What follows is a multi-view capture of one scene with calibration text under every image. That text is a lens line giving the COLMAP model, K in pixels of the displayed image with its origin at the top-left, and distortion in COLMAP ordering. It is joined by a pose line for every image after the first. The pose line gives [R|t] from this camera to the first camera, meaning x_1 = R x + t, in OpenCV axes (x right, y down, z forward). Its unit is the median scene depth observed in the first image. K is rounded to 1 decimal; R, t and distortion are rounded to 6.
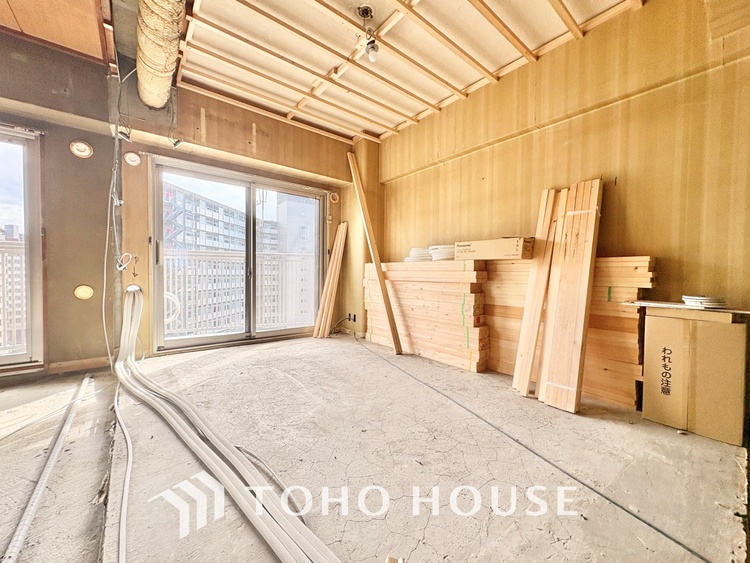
lens RADIAL K [[298.6, 0, 374.4], [0, 298.6, 282.0], [0, 0, 1]] dist [-0.001033, 0.000207]
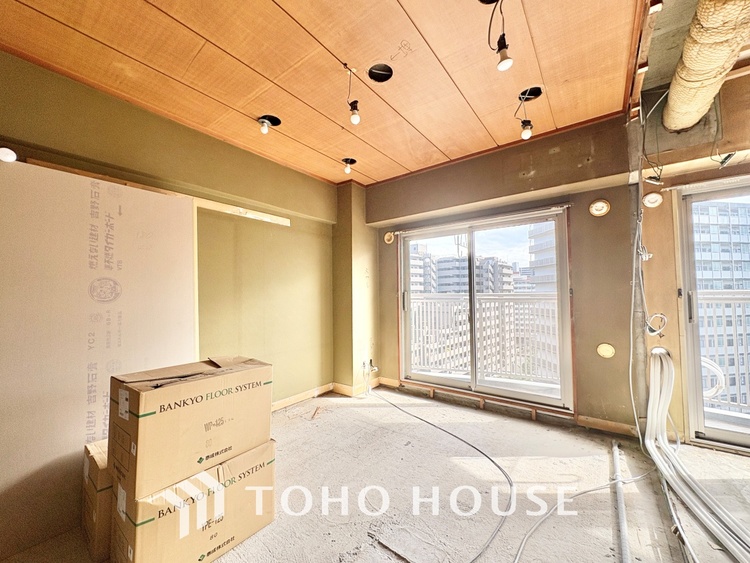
lens RADIAL K [[298.6, 0, 374.5], [0, 298.6, 281.9], [0, 0, 1]] dist [-0.001033, 0.000207]
pose [[0.245910, -0.055528, -0.967701, -0.182199], [-0.013646, 0.998060, -0.060738, -0.110556], [0.969197, 0.028141, 0.244675, 0.016070]]
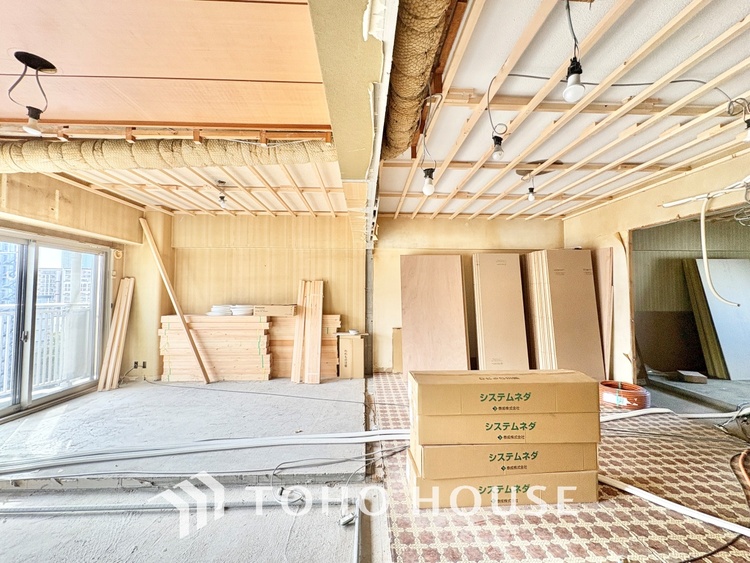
lens RADIAL K [[298.6, 0, 375.2], [0, 298.6, 281.3], [0, 0, 1]] dist [-0.001033, 0.000207]
pose [[0.597268, 0.023431, 0.801699, -0.635219], [0.027355, 0.998397, -0.049559, -0.157534], [-0.801575, 0.051531, 0.595669, -0.523266]]
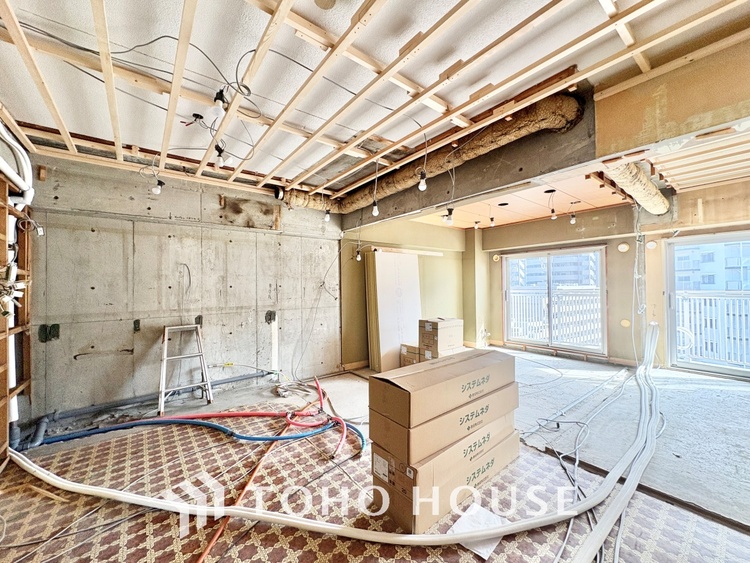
lens RADIAL K [[298.6, 0, 374.8], [0, 298.6, 282.1], [0, 0, 1]] dist [-0.001033, 0.000207]
pose [[-0.013845, -0.023772, -0.999622, 0.840433], [-0.015836, 0.999597, -0.023552, -0.140391], [0.999779, 0.015504, -0.014216, -0.496379]]
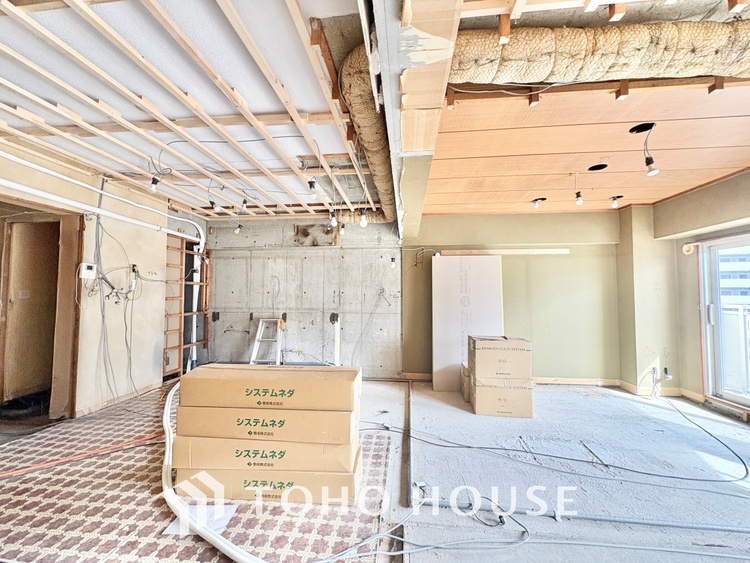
lens RADIAL K [[298.6, 0, 374.9], [0, 298.6, 282.2], [0, 0, 1]] dist [-0.001033, 0.000207]
pose [[-0.706932, -0.041165, -0.706082, 0.466959], [-0.030164, 0.999151, -0.028051, -0.165279], [0.706638, 0.001468, -0.707574, 0.366287]]
